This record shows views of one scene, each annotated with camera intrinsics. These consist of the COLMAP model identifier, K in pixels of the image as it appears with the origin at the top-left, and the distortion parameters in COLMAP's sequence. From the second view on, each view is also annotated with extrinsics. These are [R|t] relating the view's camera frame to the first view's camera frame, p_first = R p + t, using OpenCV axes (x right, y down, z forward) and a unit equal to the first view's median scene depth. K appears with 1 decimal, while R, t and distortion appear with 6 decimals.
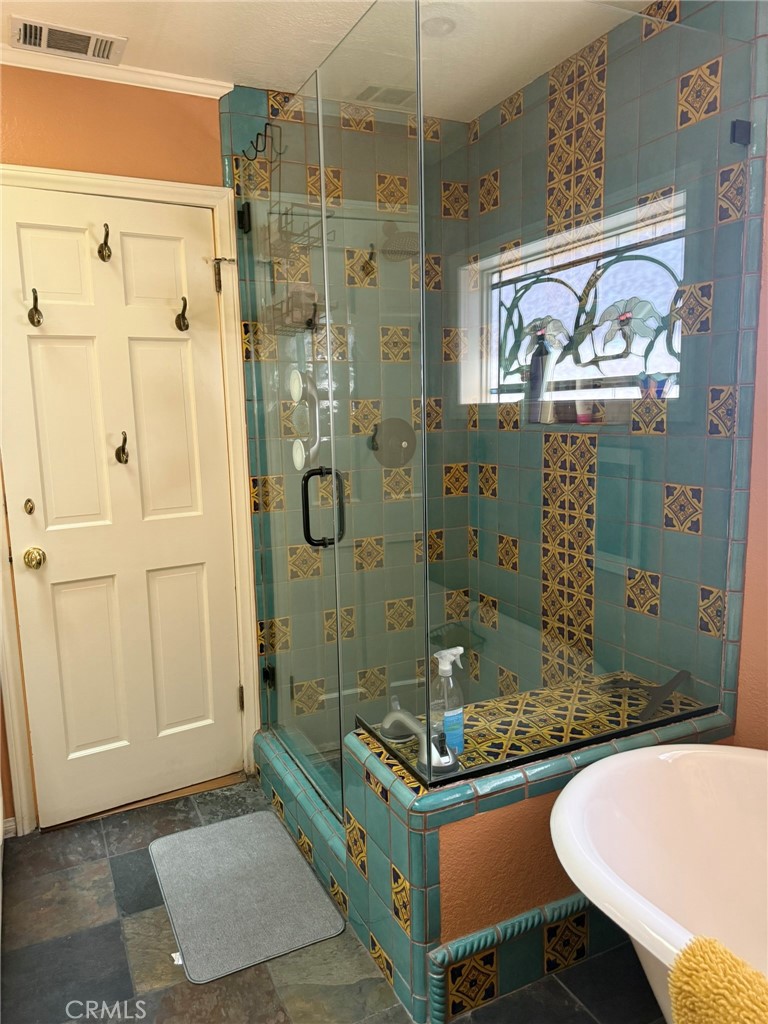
lens RADIAL K [[729.4, 0, 382.6], [0, 729.4, 508.3], [0, 0, 1]] dist [0.007231, 0.000694]
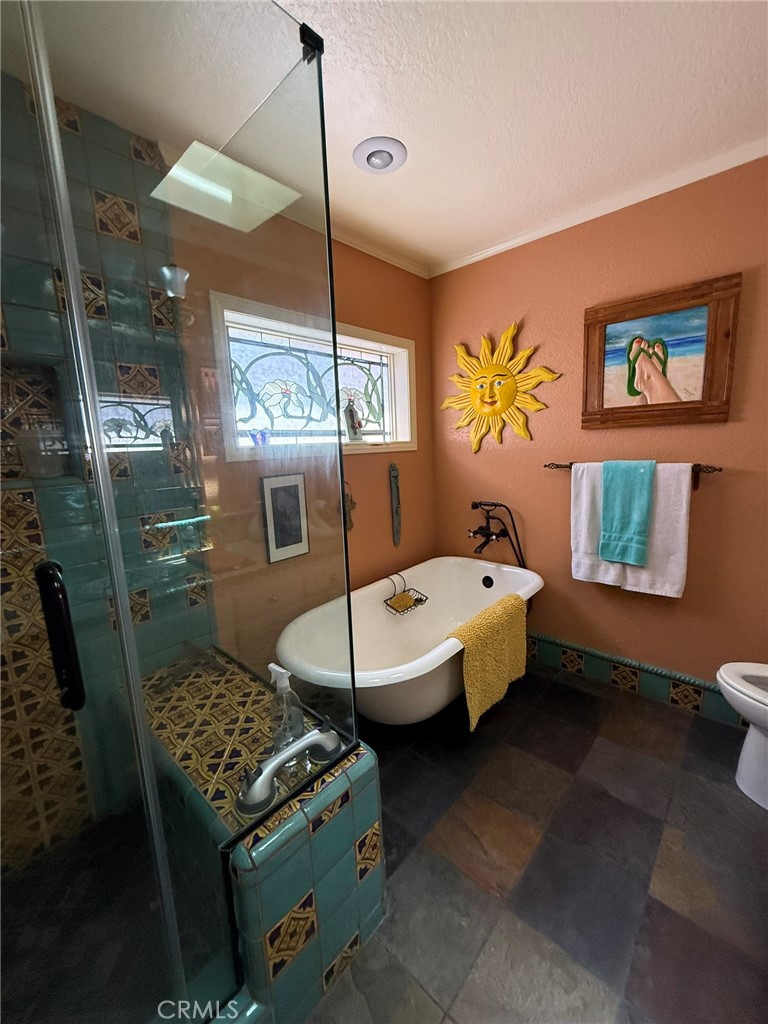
lens RADIAL K [[408.4, 0, 381.4], [0, 408.4, 512.2], [0, 0, 1]] dist [-0.001521, 0.000371]
pose [[-0.362231, -0.124919, 0.923679, -0.459017], [0.179304, 0.963131, 0.200571, -0.118316], [-0.914679, 0.238273, -0.326478, 0.909225]]
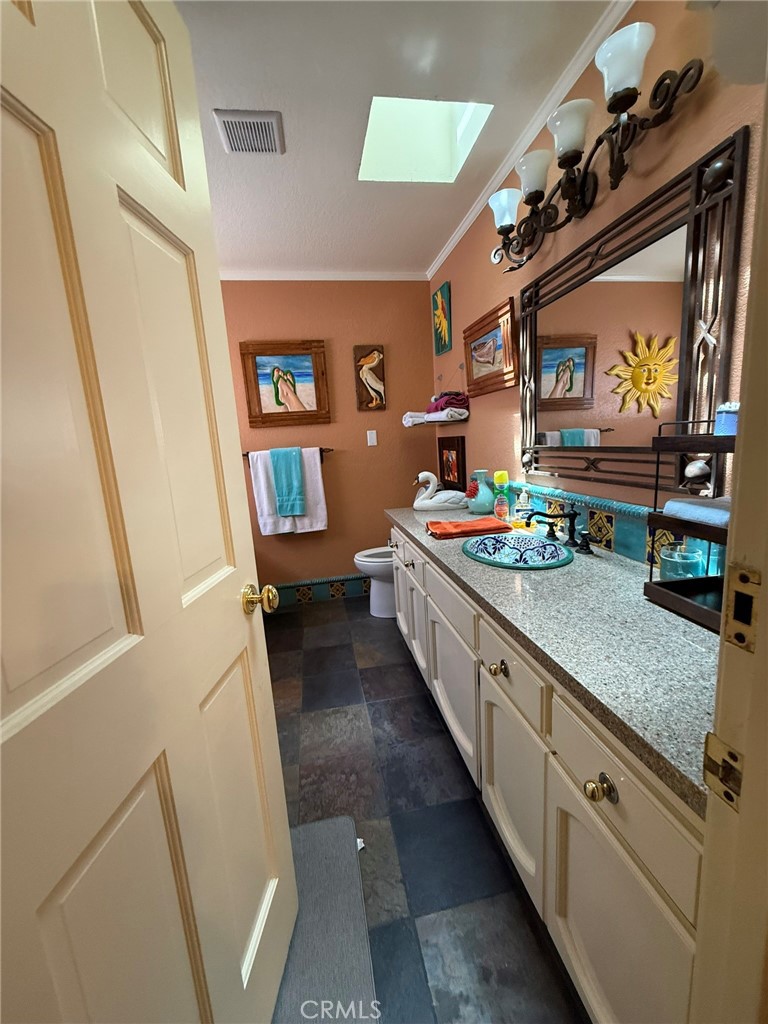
lens RADIAL K [[408.4, 0, 383.7], [0, 408.4, 512.5], [0, 0, 1]] dist [-0.001521, 0.000371]
pose [[-0.958269, 0.026695, 0.284619, -0.496272], [0.118158, 0.943590, 0.309316, -0.126174], [-0.260307, 0.330038, -0.907367, 1.193875]]
